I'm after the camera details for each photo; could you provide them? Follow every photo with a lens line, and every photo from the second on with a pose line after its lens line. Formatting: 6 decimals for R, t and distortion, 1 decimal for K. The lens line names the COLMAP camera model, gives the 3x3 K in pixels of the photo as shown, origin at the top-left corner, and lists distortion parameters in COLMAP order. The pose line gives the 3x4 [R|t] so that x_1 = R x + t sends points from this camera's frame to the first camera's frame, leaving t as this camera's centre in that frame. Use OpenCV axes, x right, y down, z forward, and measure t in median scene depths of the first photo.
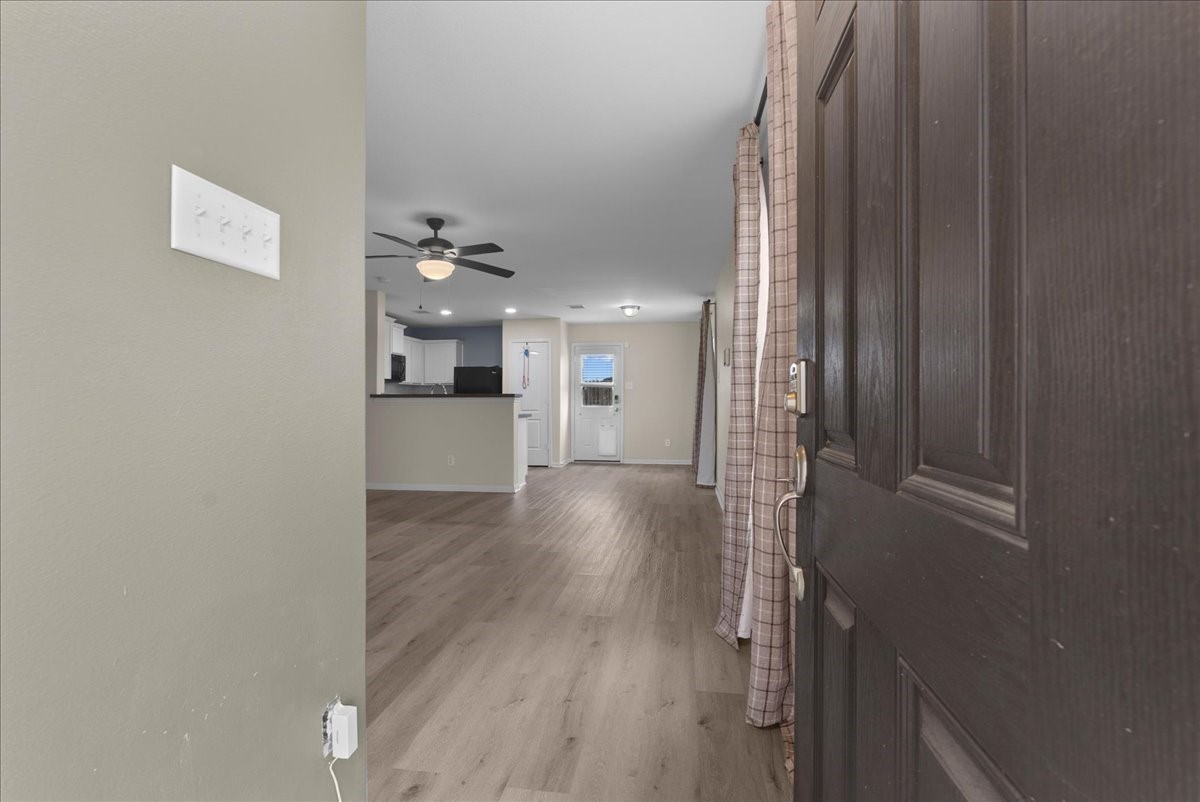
lens RADIAL K [[527.7, 0, 598.0], [0, 527.7, 395.0], [0, 0, 1]] dist [-0.006814, 0.000609]
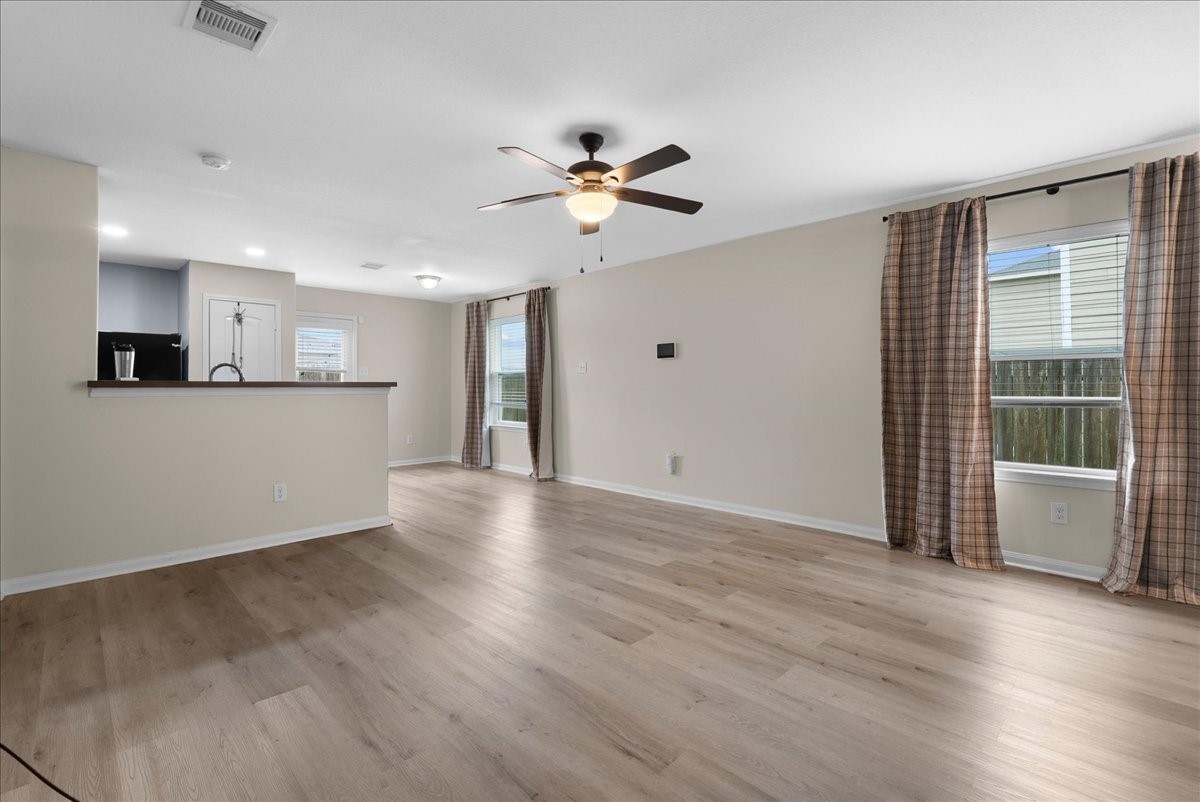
lens RADIAL K [[527.7, 0, 589.4], [0, 527.7, 398.9], [0, 0, 1]] dist [-0.006814, 0.000609]
pose [[0.609205, -0.016567, 0.792840, -0.510662], [-0.010384, 0.999529, 0.028865, -0.004482], [-0.792945, -0.025817, 0.608746, 0.339360]]
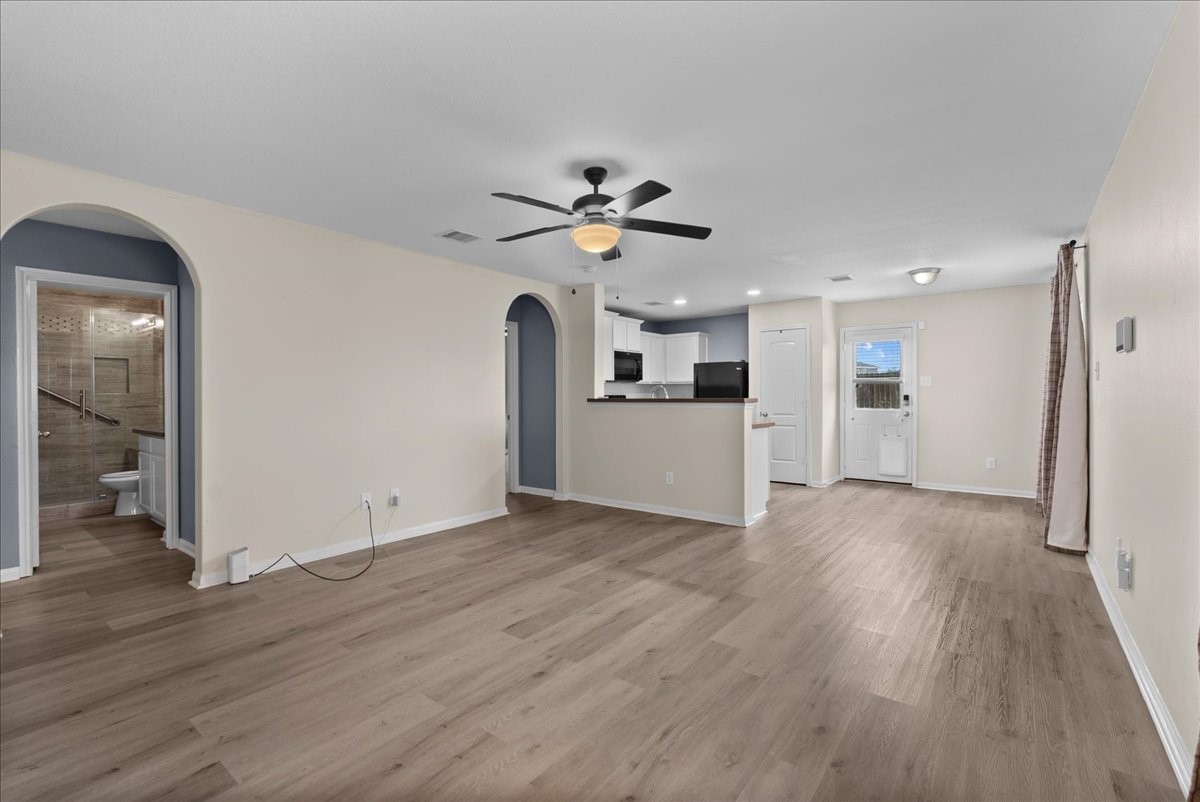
lens RADIAL K [[527.7, 0, 605.4], [0, 527.7, 393.4], [0, 0, 1]] dist [-0.006814, 0.000609]
pose [[0.874750, -0.003415, -0.484563, 0.033451], [0.009436, 0.999906, 0.009988, -0.018021], [0.484483, -0.013309, 0.874699, 0.214993]]
